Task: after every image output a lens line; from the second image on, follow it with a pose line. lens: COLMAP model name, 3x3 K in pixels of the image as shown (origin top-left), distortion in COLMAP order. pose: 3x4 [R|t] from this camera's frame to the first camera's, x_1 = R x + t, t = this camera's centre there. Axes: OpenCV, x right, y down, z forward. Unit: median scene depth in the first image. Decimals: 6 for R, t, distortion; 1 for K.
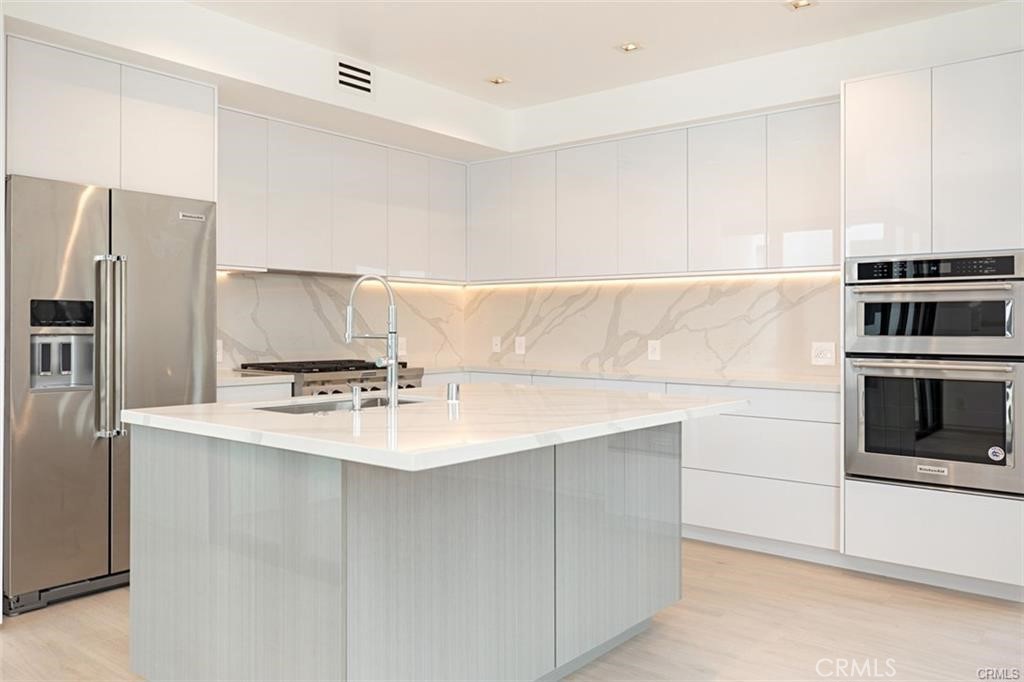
lens RADIAL K [[788.1, 0, 520.1], [0, 788.1, 315.4], [0, 0, 1]] dist [0.027493, 0.001985]
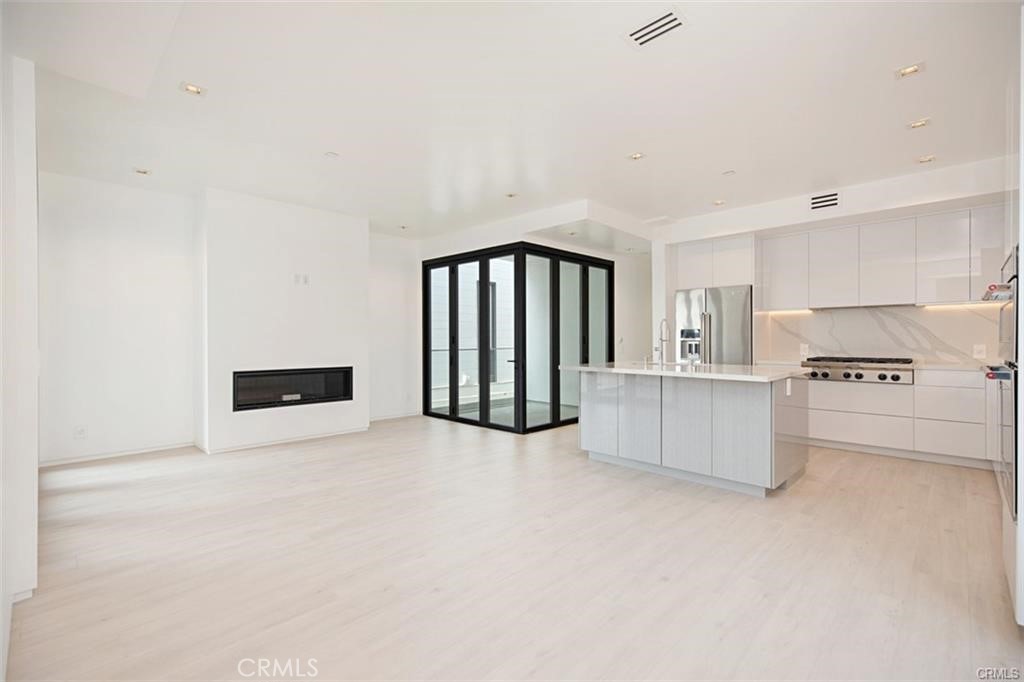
lens RADIAL K [[463.1, 0, 514.9], [0, 463.1, 346.1], [0, 0, 1]] dist [0.009347, 0.000746]
pose [[-0.090743, 0.009989, -0.995824, 1.042548], [0.015532, 0.999842, 0.008614, 0.015788], [0.995753, -0.014686, -0.090884, 0.418253]]
